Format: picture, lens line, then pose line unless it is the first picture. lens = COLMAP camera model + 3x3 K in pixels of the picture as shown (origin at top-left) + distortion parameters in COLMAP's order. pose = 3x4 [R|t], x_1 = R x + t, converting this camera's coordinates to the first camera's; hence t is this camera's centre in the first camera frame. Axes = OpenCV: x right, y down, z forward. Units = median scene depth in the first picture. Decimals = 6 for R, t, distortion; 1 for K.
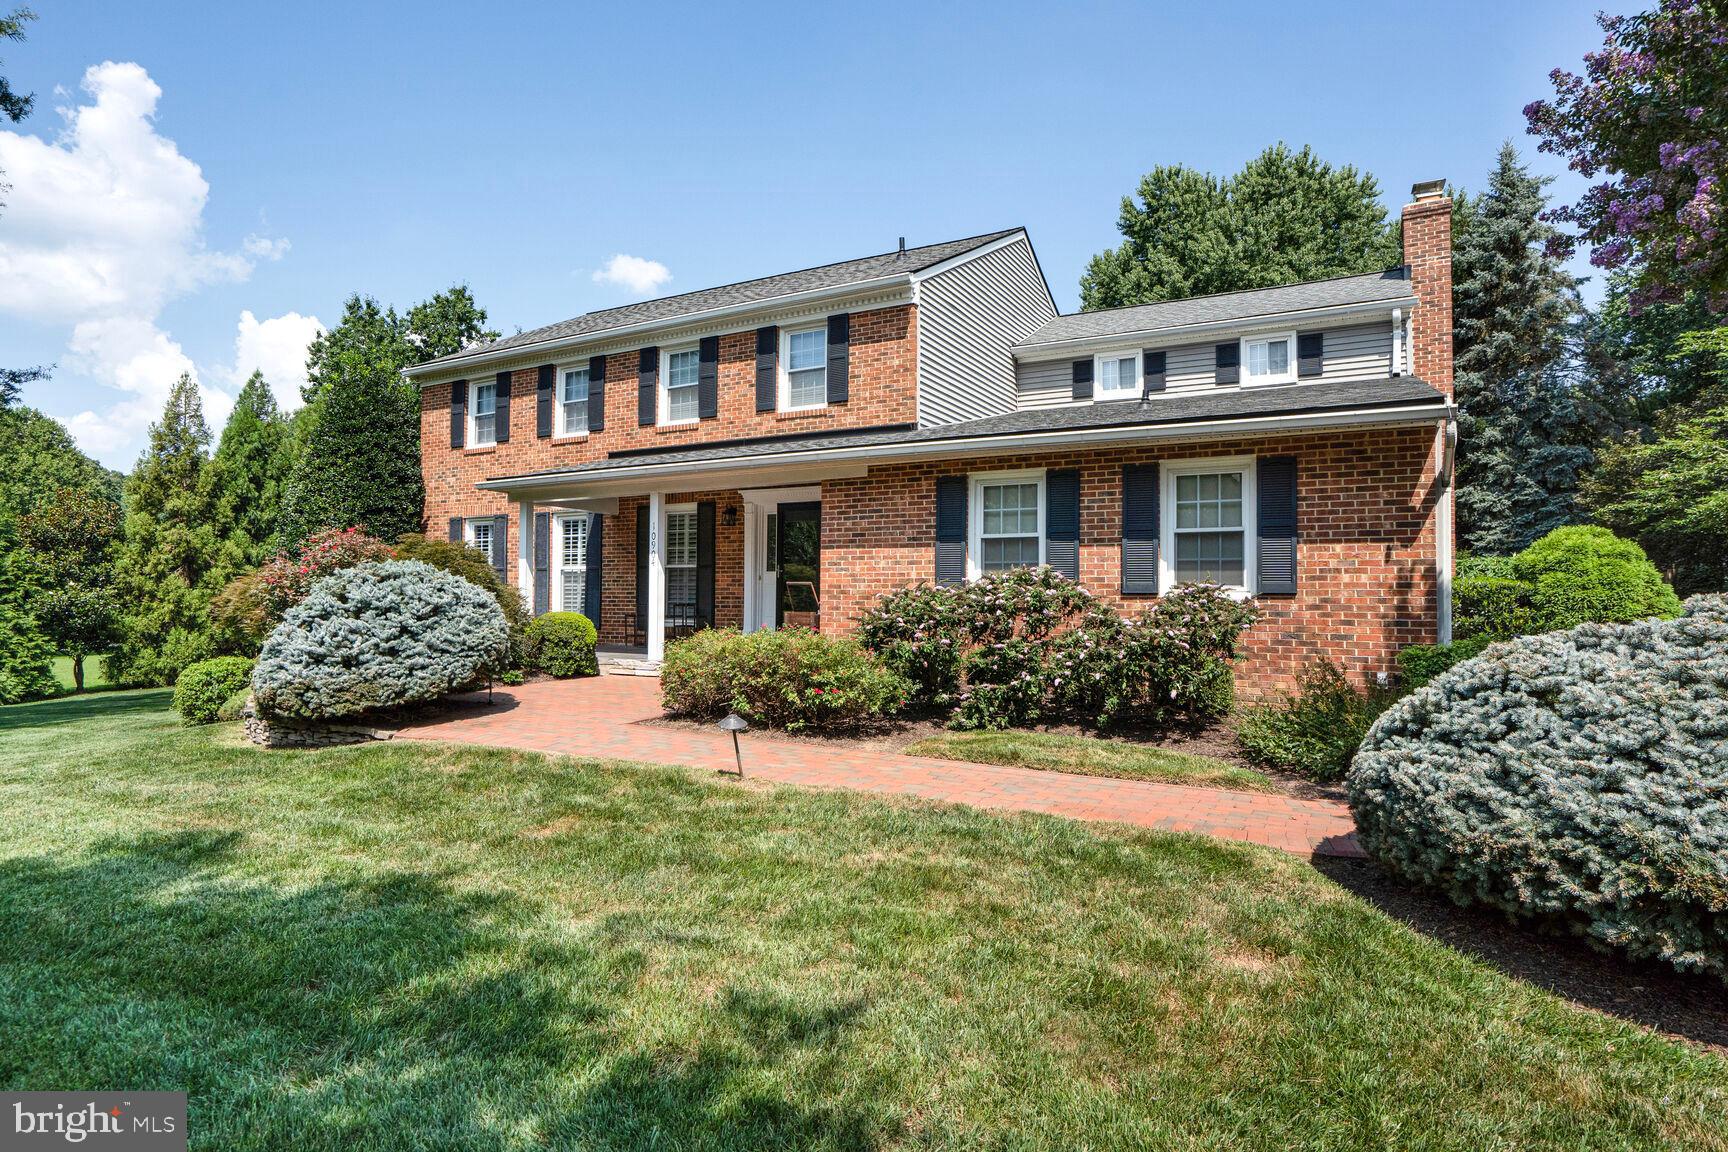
lens RADIAL K [[928.5, 0, 858.5], [0, 928.5, 578.7], [0, 0, 1]] dist [-0.054339, 0.037354]
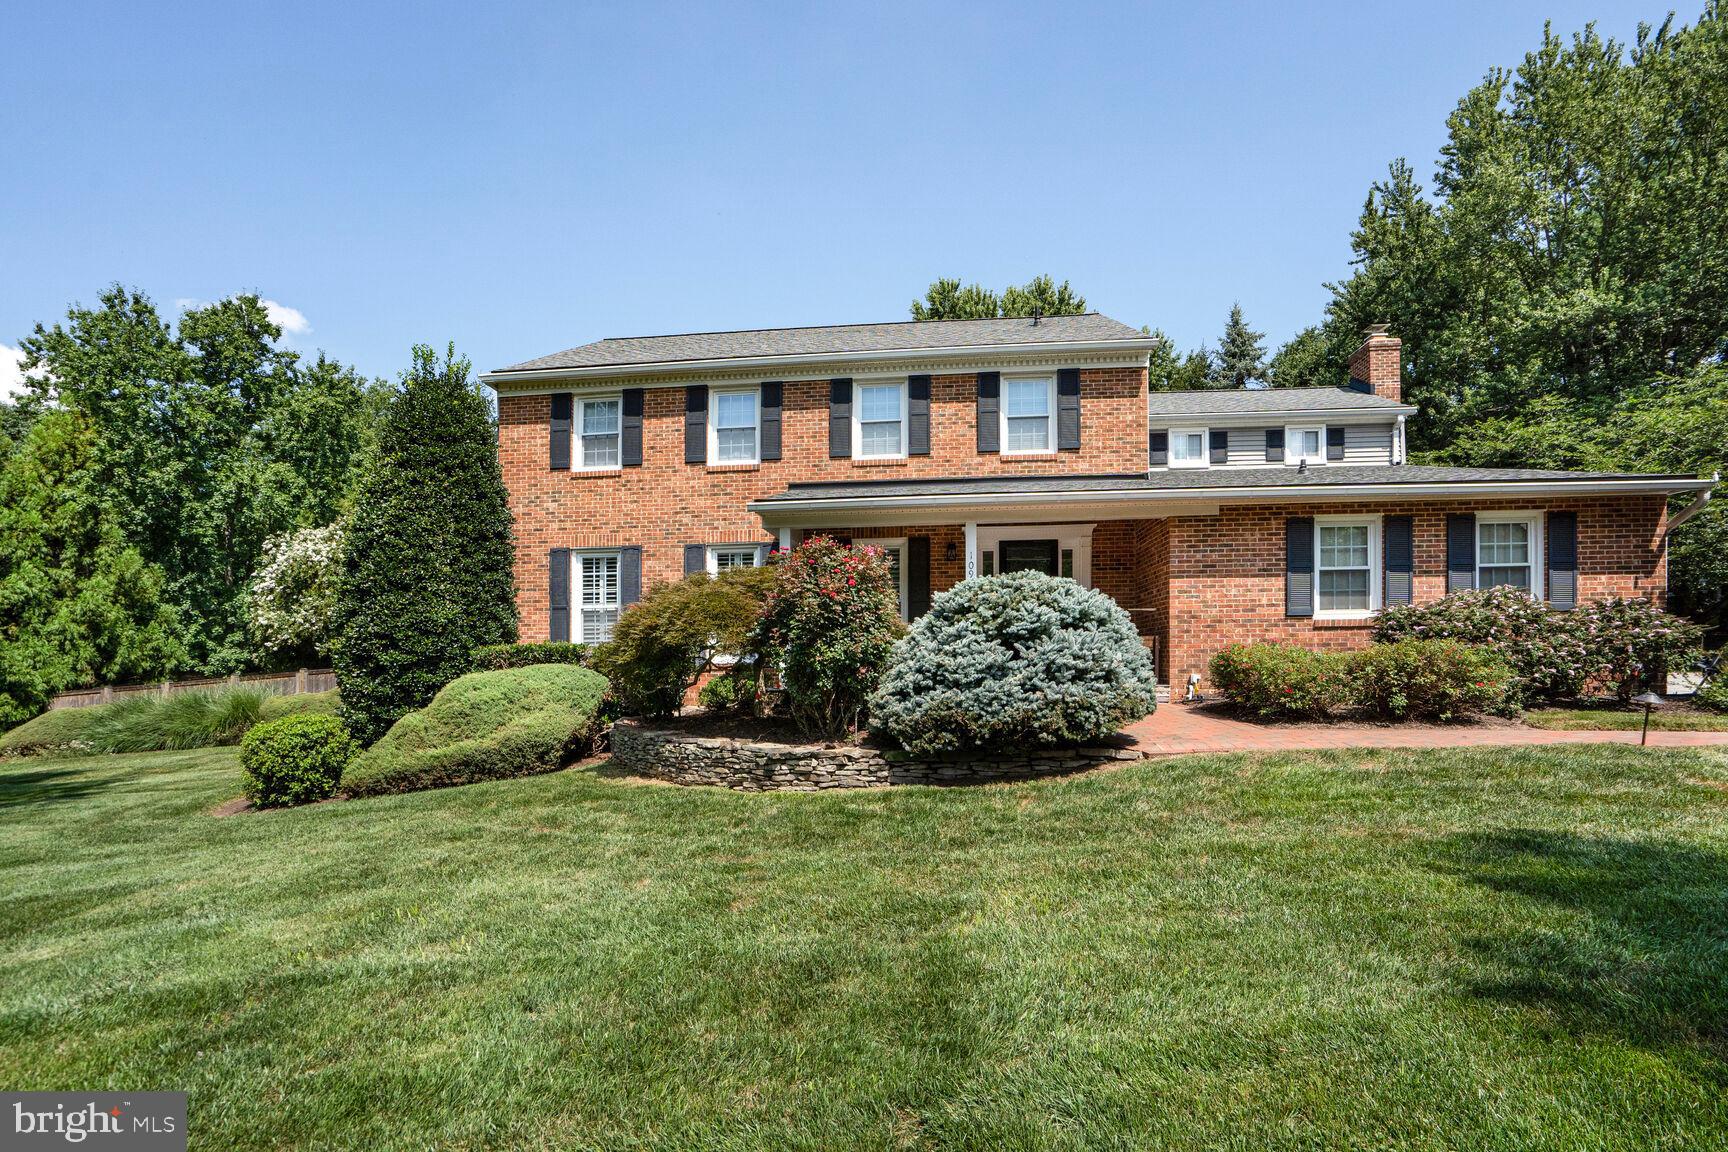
lens RADIAL K [[838.0, 0, 863.8], [0, 838.0, 643.8], [0, 0, 1]] dist [-0.060029, 0.025528]
pose [[0.917051, -0.012564, 0.398573, -0.608749], [0.010077, 0.999914, 0.008334, 0.026817], [-0.398644, -0.003627, 0.917099, 0.187533]]
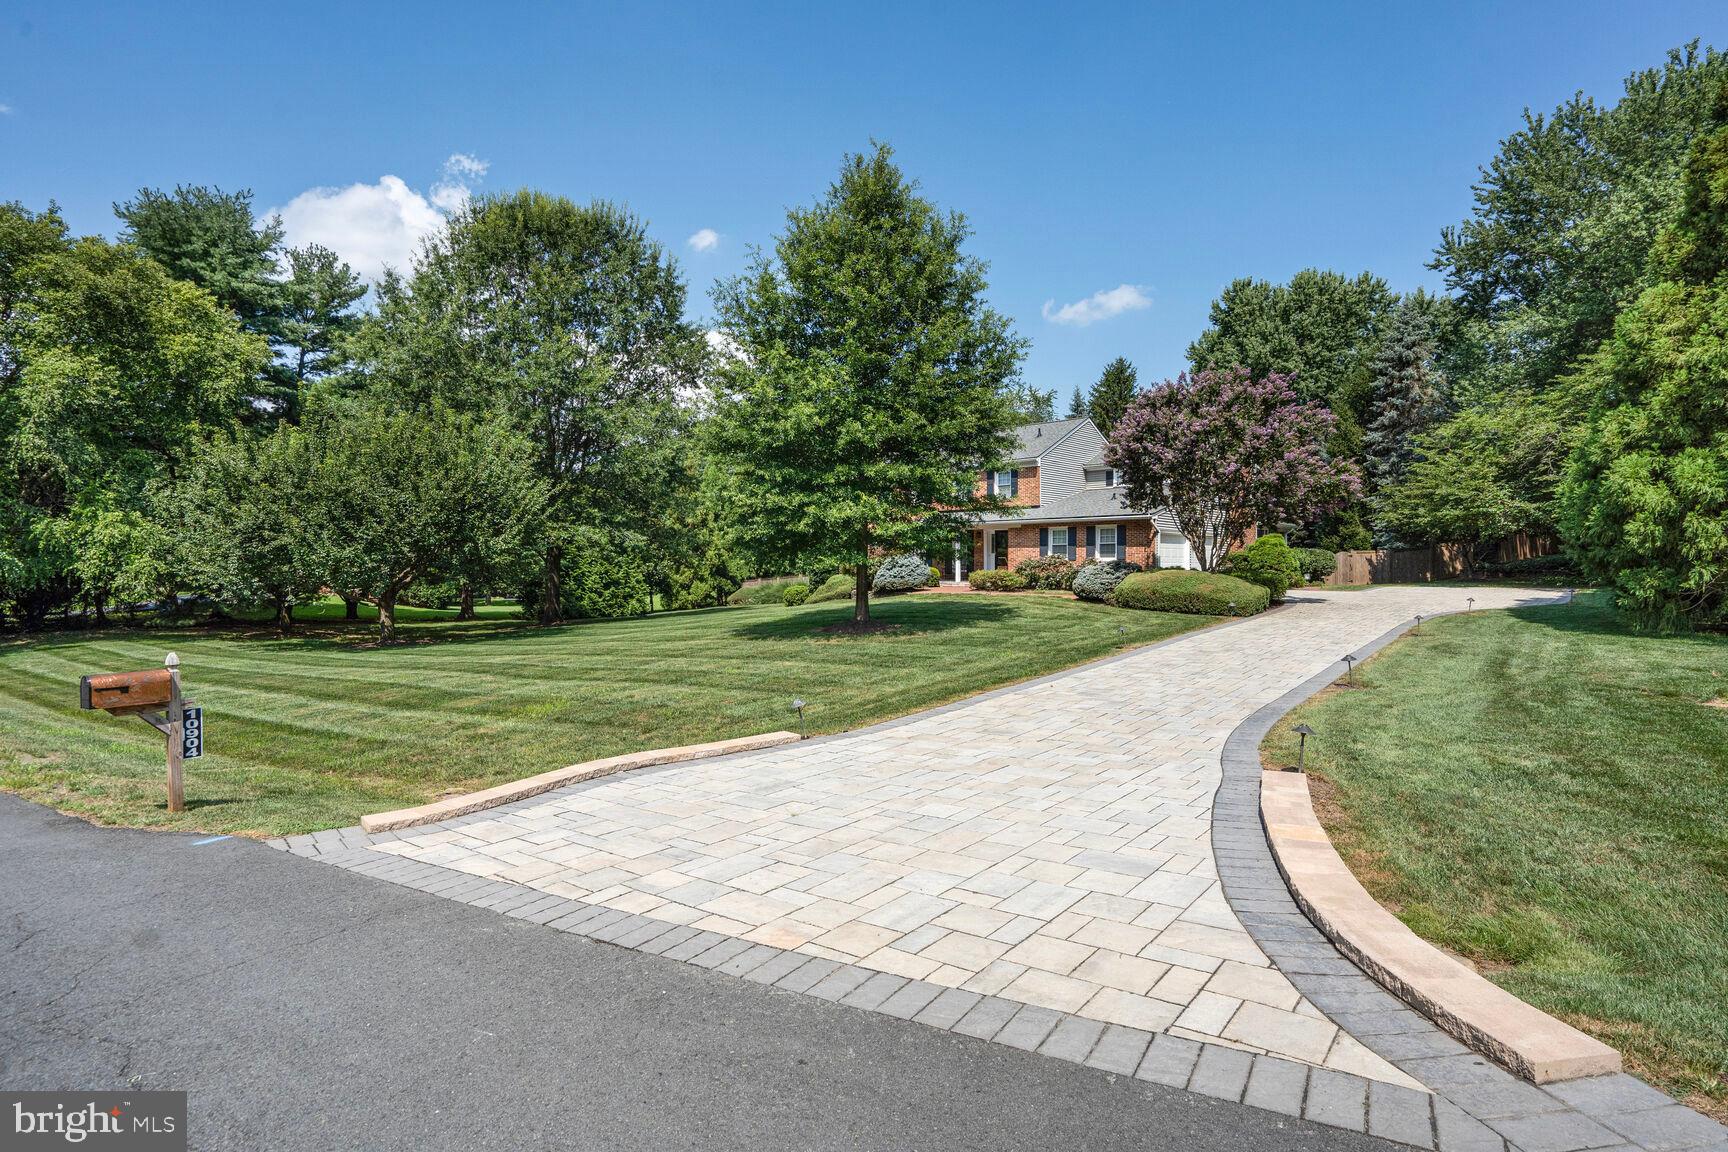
lens RADIAL K [[867.4, 0, 873.4], [0, 867.4, 574.4], [0, 0, 1]] dist [-0.001696, -0.000173]
pose [[0.975983, -0.010258, -0.217605, 0.136239], [0.017815, 0.999303, 0.032792, -0.038484], [0.217117, -0.035881, 0.975486, -1.796352]]
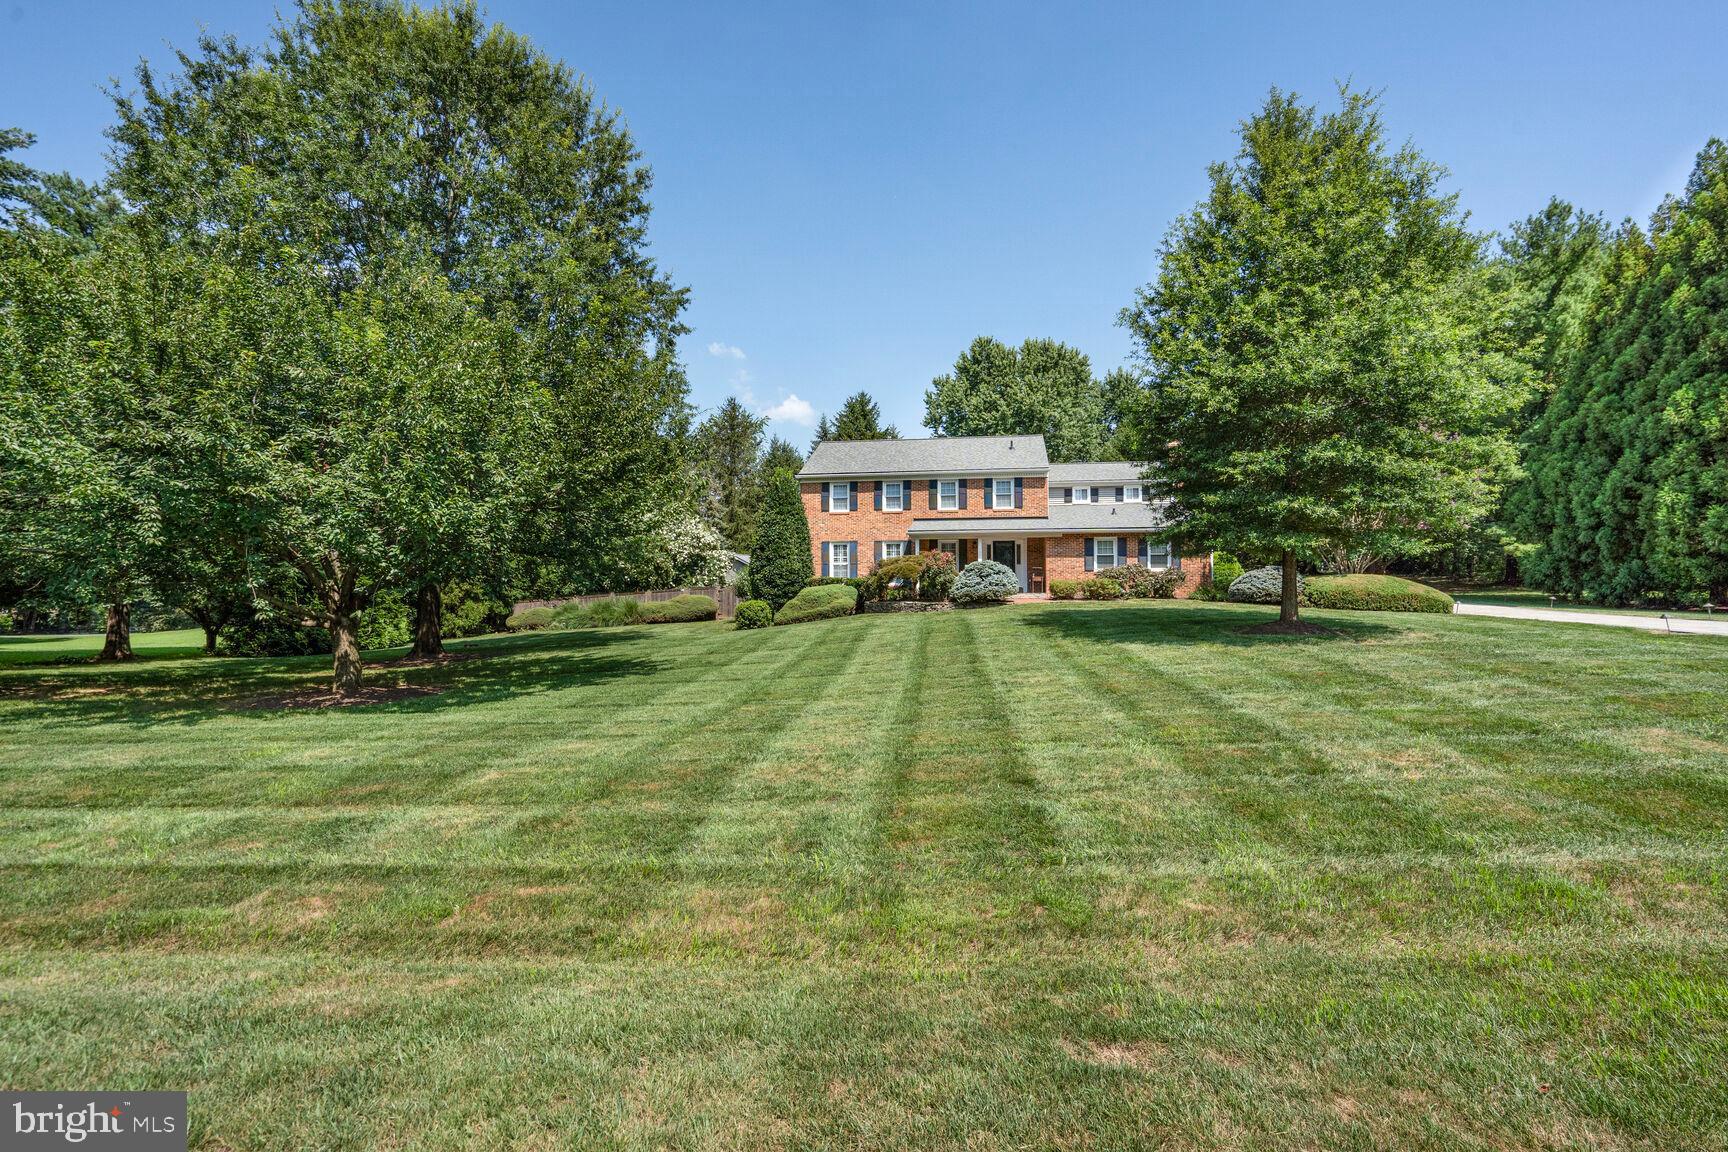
lens RADIAL K [[833.1, 0, 853.7], [0, 833.1, 565.7], [0, 0, 1]] dist [-0.057840, 0.024393]
pose [[0.941552, 0.004603, 0.336835, -1.339740], [0.000047, 0.999905, -0.013795, 0.030021], [-0.336867, 0.013005, 0.941463, -1.246112]]
